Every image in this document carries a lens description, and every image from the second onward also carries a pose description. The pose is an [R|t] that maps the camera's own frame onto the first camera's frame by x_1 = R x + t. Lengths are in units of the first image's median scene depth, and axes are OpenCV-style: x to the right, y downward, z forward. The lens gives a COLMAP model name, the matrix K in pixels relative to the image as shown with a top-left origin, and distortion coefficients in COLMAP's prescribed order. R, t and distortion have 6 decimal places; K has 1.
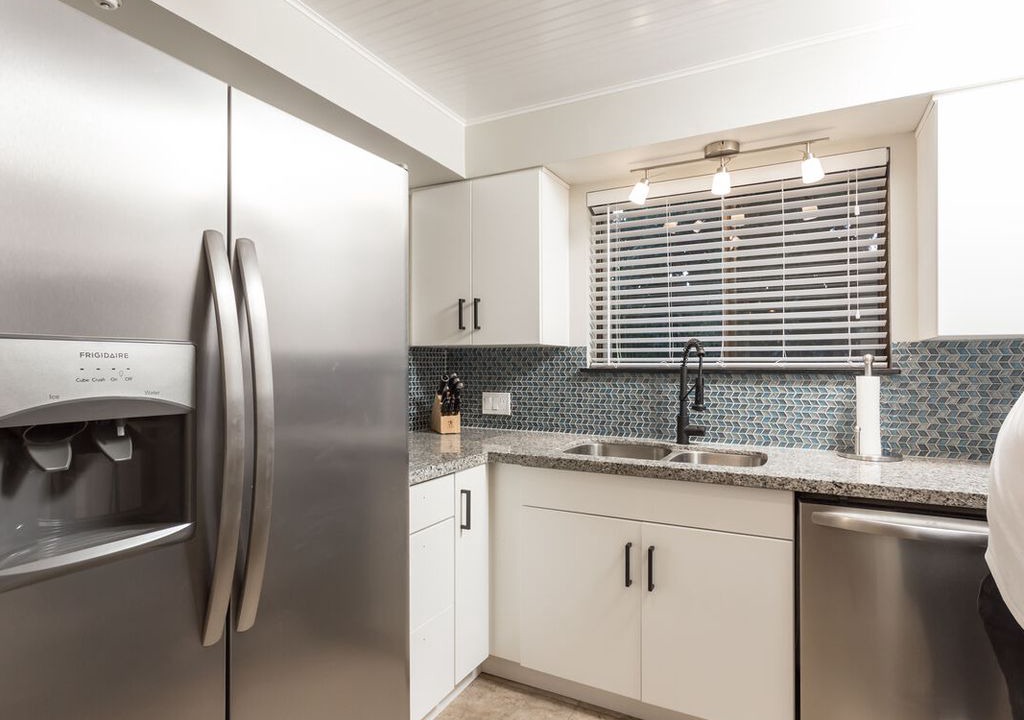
lens RADIAL K [[547.7, 0, 512.0], [0, 547.7, 360.0], [0, 0, 1]] dist [-0.000160, 0.000231]
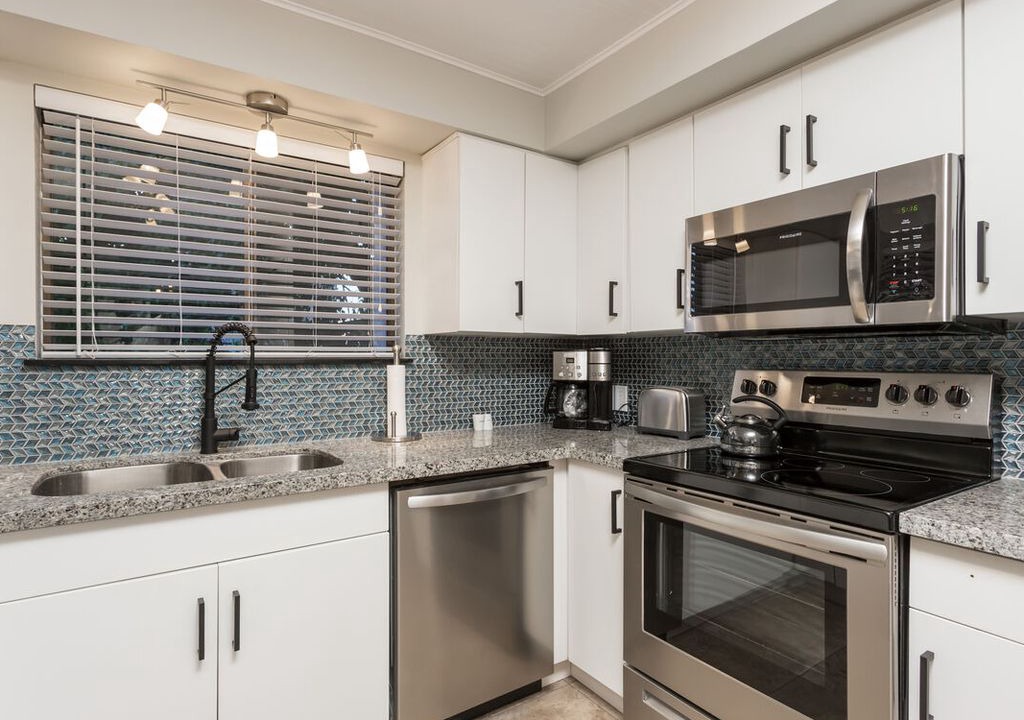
lens RADIAL K [[559.3, 0, 512.7], [0, 559.3, 354.1], [0, 0, 1]] dist [-0.000235, -0.000337]
pose [[0.470025, -0.000477, 0.882653, -0.211677], [-0.010451, 0.999927, 0.006106, -0.001385], [-0.882591, -0.012094, 0.469986, 0.242071]]
